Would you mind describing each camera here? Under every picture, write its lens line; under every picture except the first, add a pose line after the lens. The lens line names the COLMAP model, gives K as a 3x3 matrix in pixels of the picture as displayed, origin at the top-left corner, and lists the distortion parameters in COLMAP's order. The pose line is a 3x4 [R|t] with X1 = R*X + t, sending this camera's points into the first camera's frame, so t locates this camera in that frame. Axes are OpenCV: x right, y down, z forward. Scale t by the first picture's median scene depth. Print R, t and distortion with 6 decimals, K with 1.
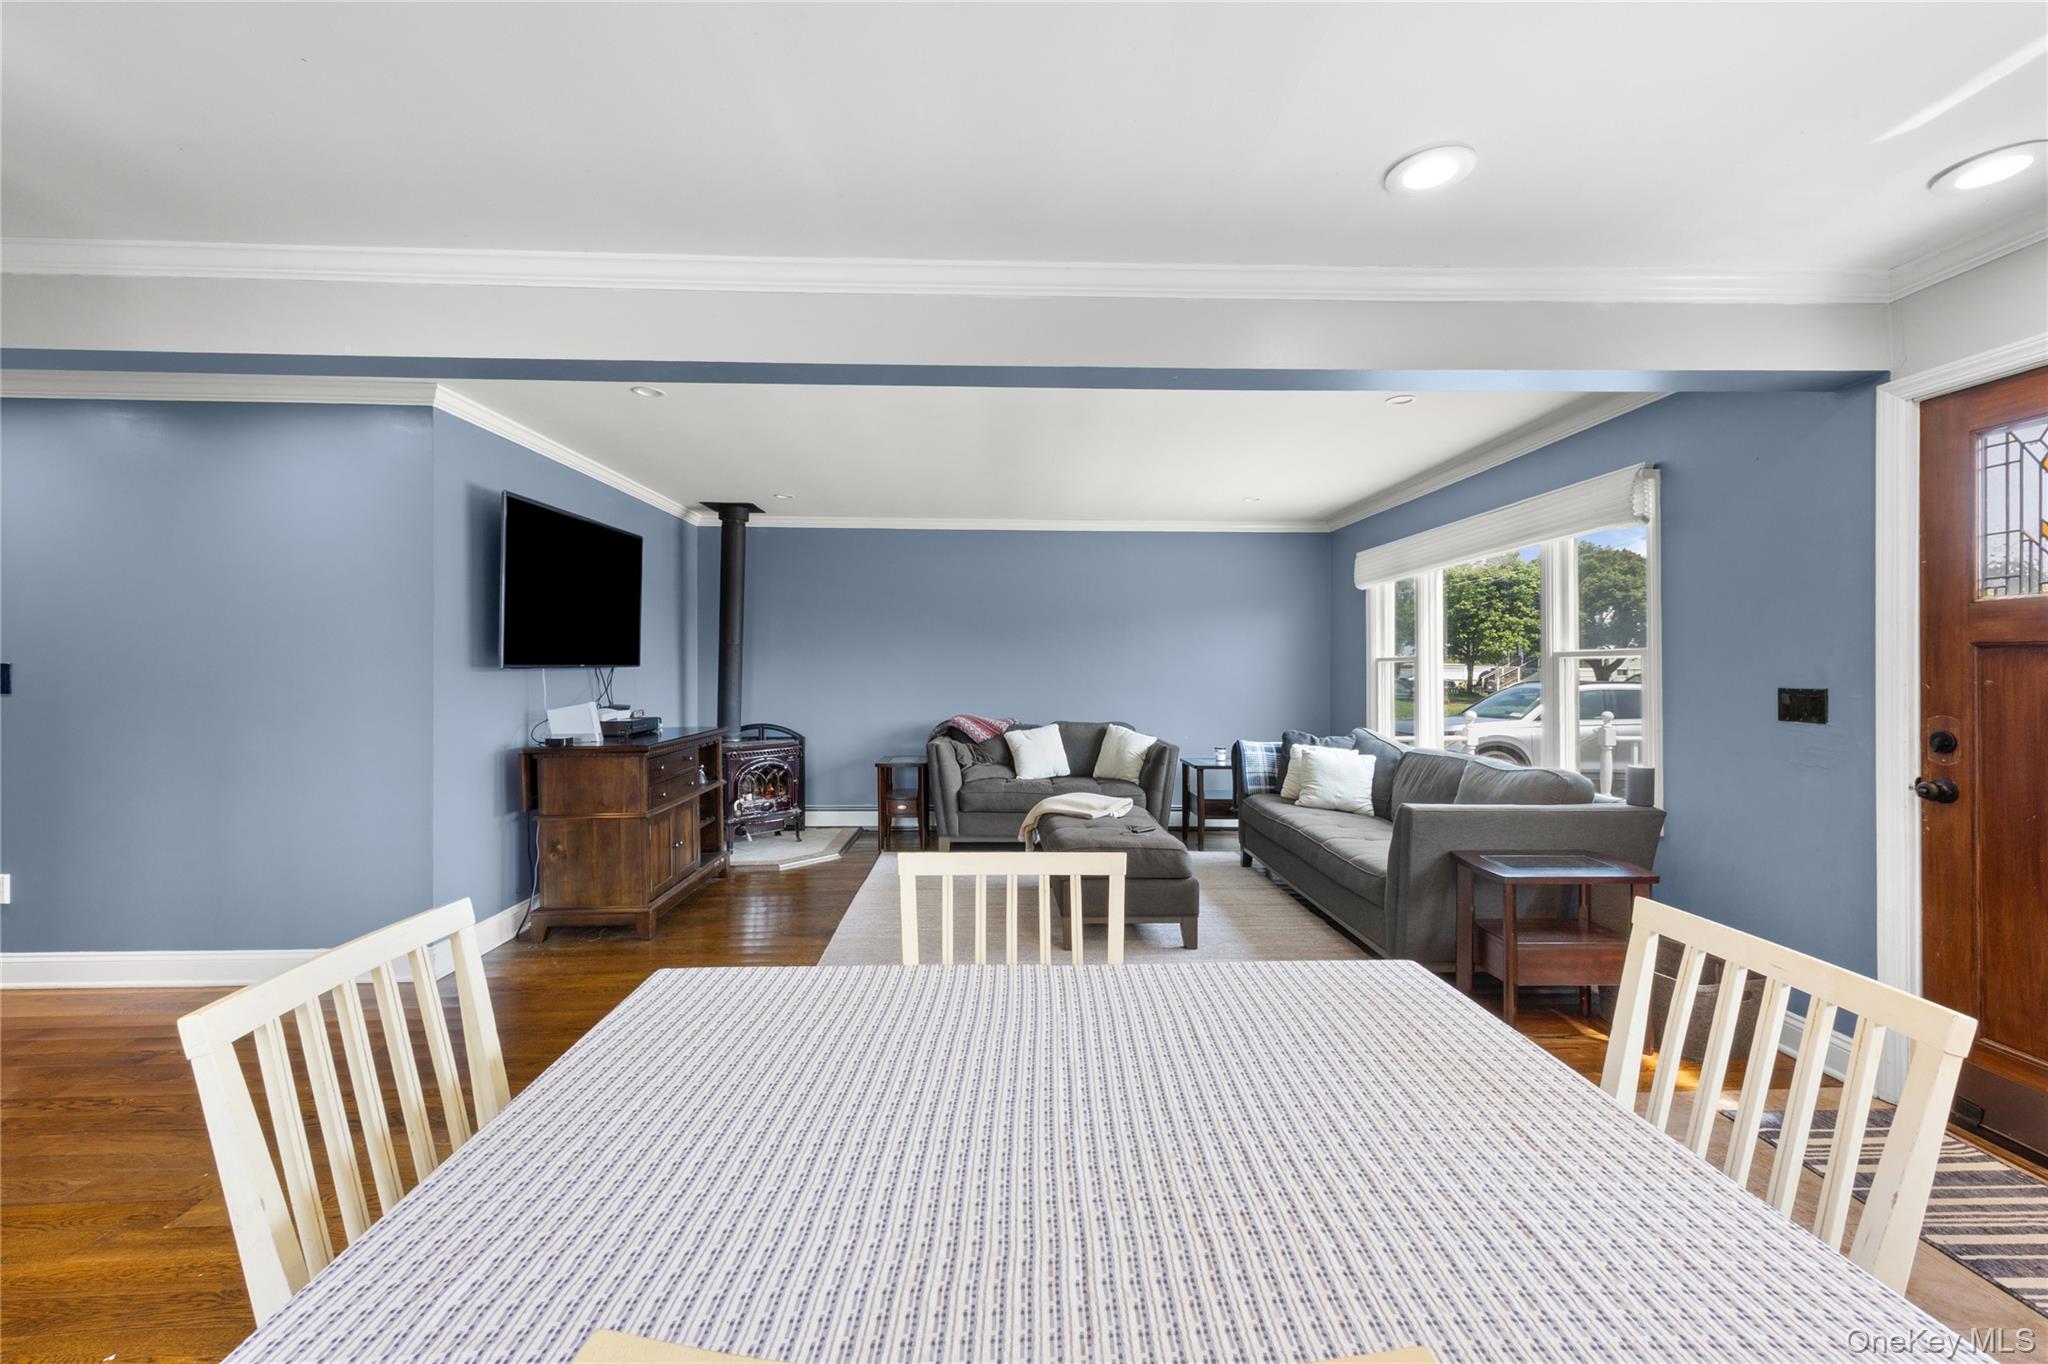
lens RADIAL K [[828.9, 0, 1021.6], [0, 828.9, 672.6], [0, 0, 1]] dist [0.008853, -0.000165]
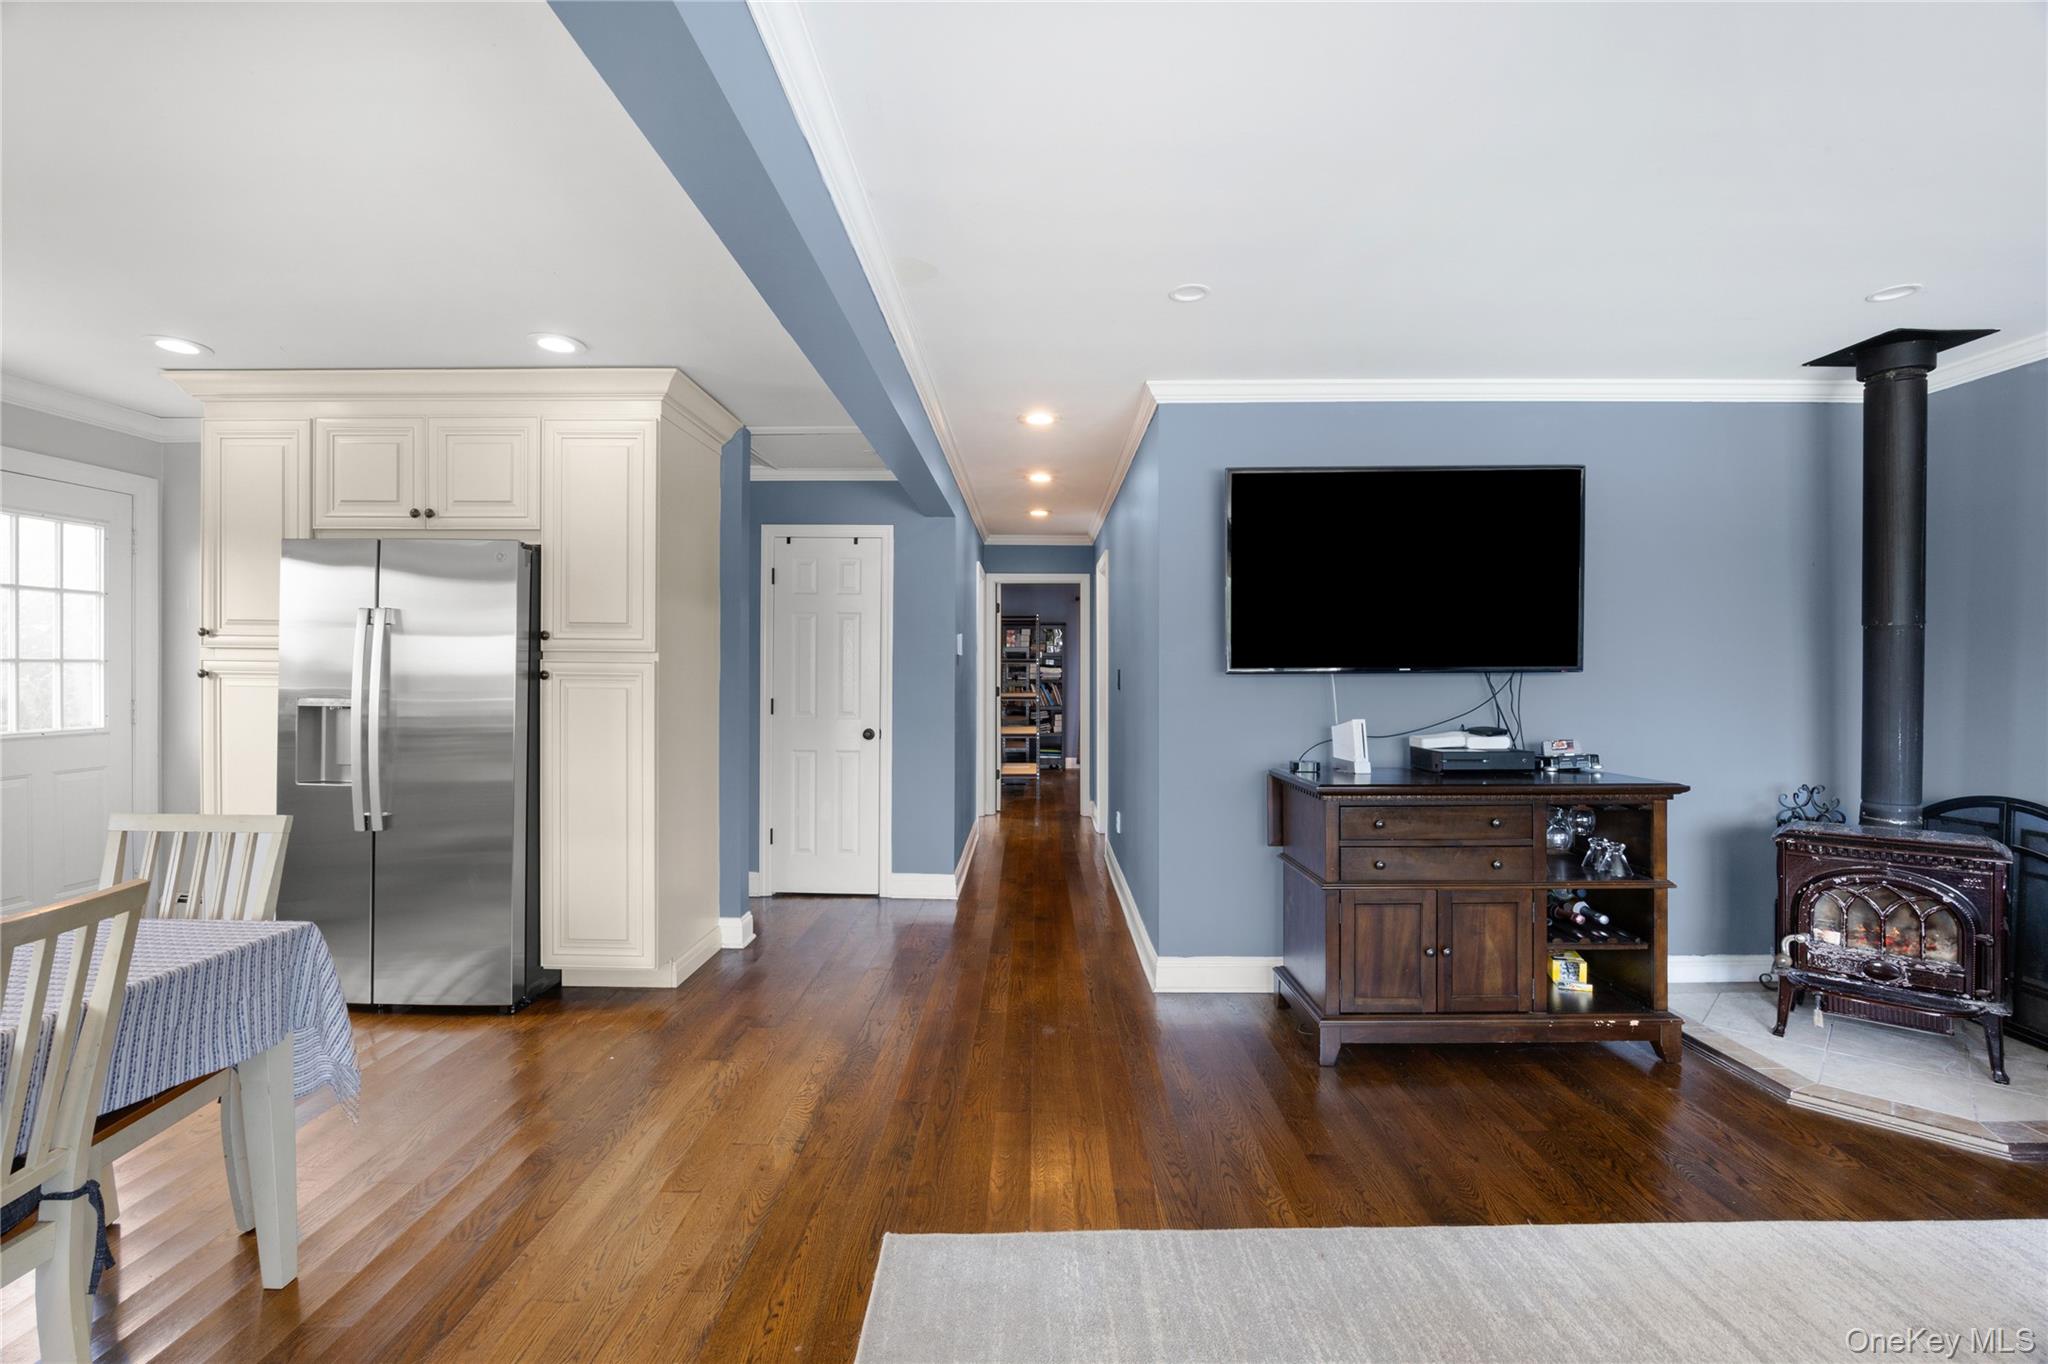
lens RADIAL K [[896.5, 0, 1017.7], [0, 896.5, 674.6], [0, 0, 1]] dist [-0.013451, 0.000295]
pose [[-0.049883, 0.004602, -0.998744, 0.239472], [-0.006951, 0.999964, 0.004955, -0.005525], [0.998731, 0.007190, -0.049850, 0.596991]]
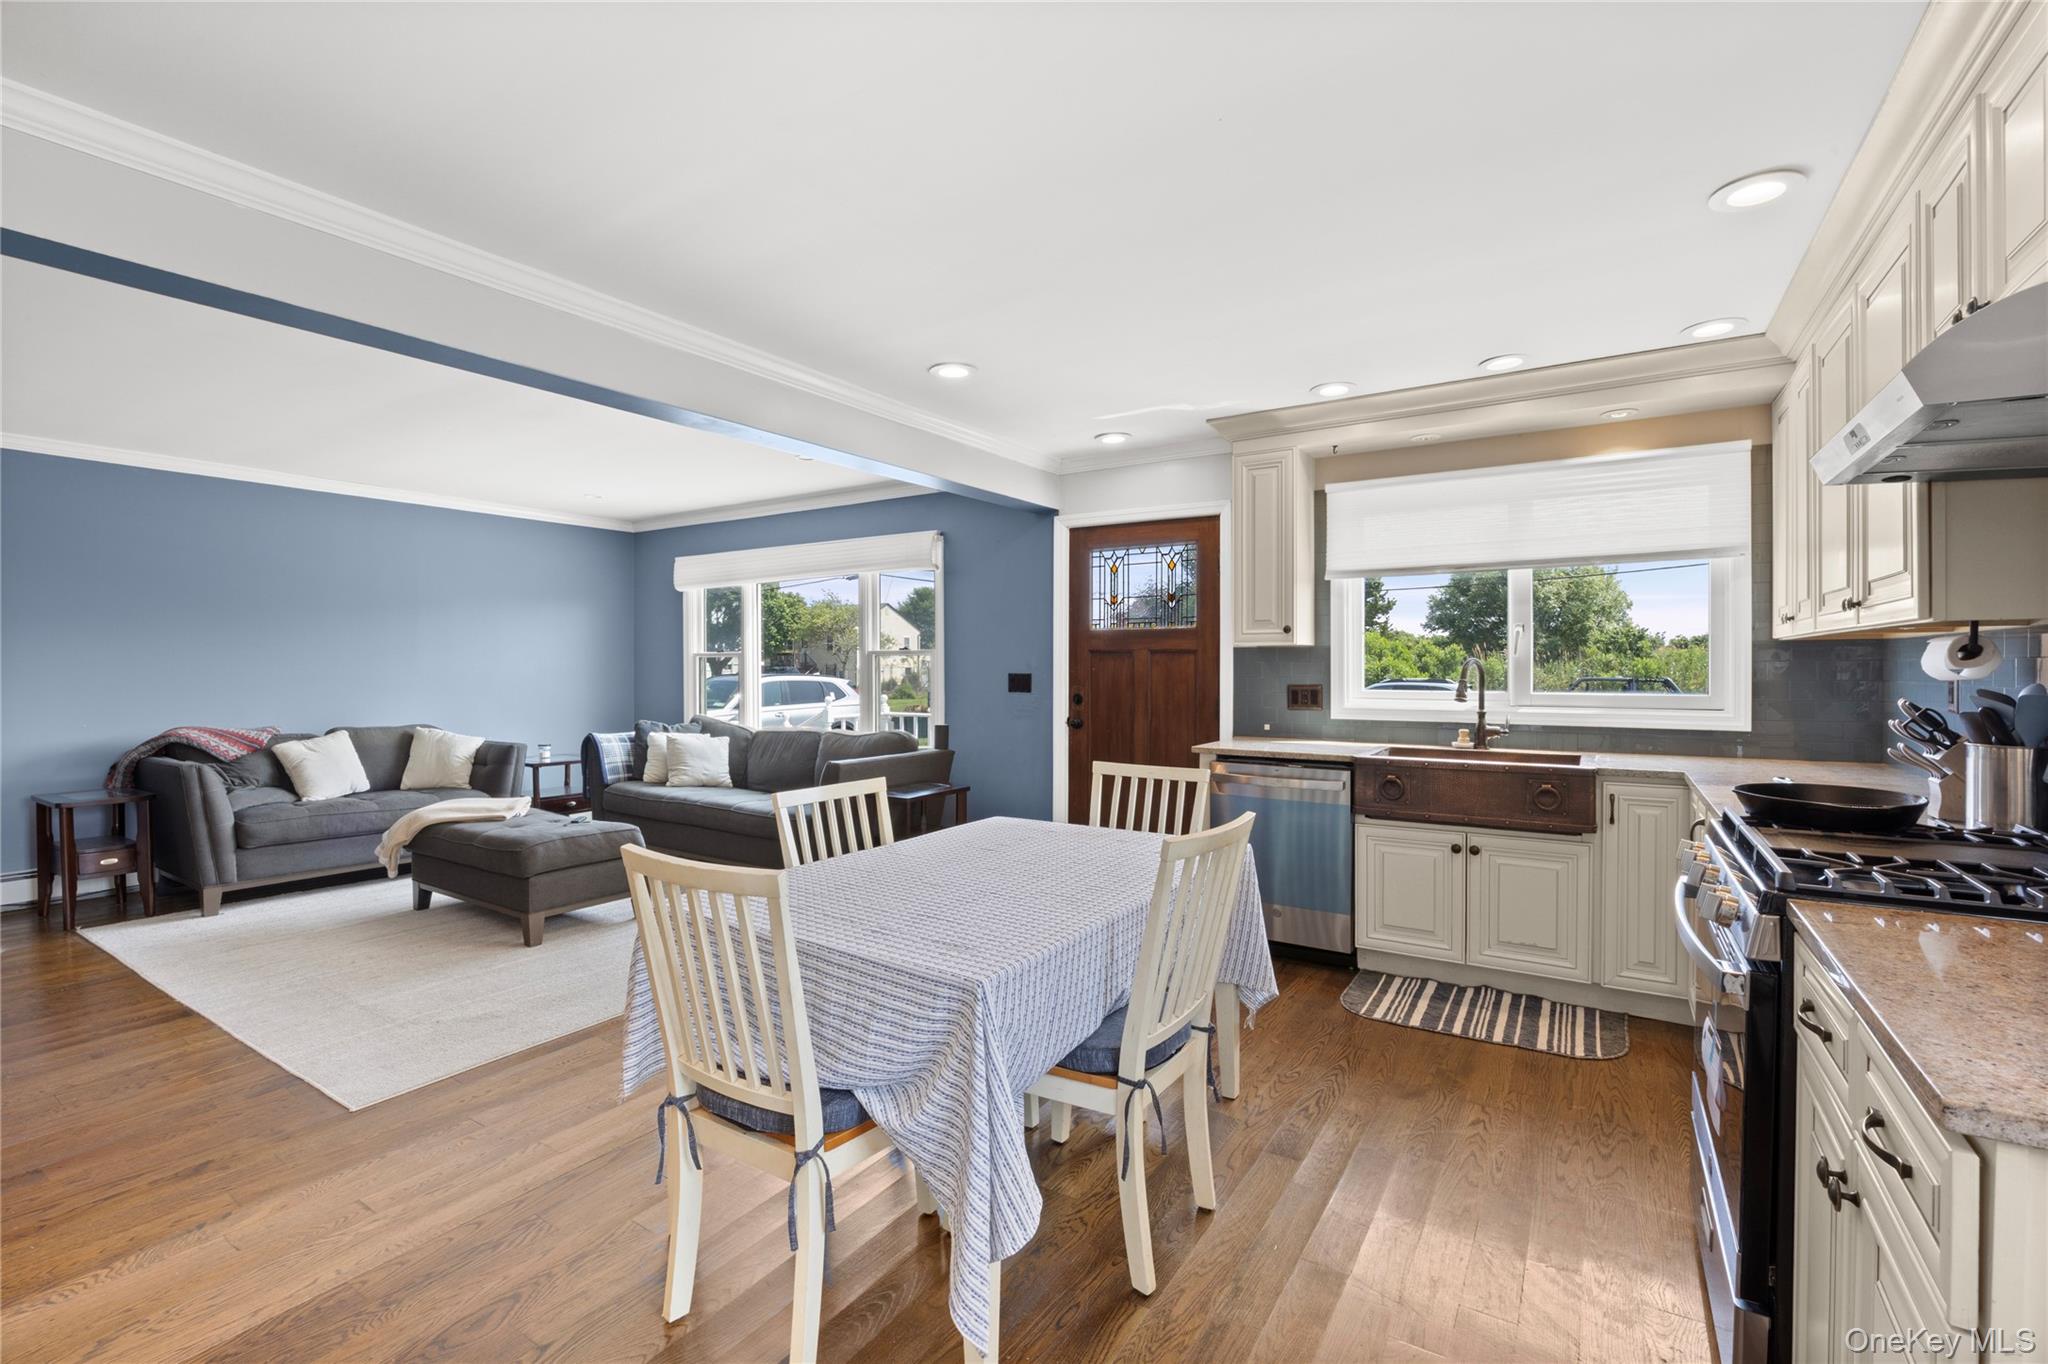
lens RADIAL K [[896.5, 0, 1017.7], [0, 896.5, 674.6], [0, 0, 1]] dist [-0.013451, 0.000295]
pose [[0.580889, -0.011244, 0.813905, -0.343268], [0.004935, 0.999935, 0.010293, 0.000672], [-0.813968, -0.001962, 0.580907, -0.066110]]
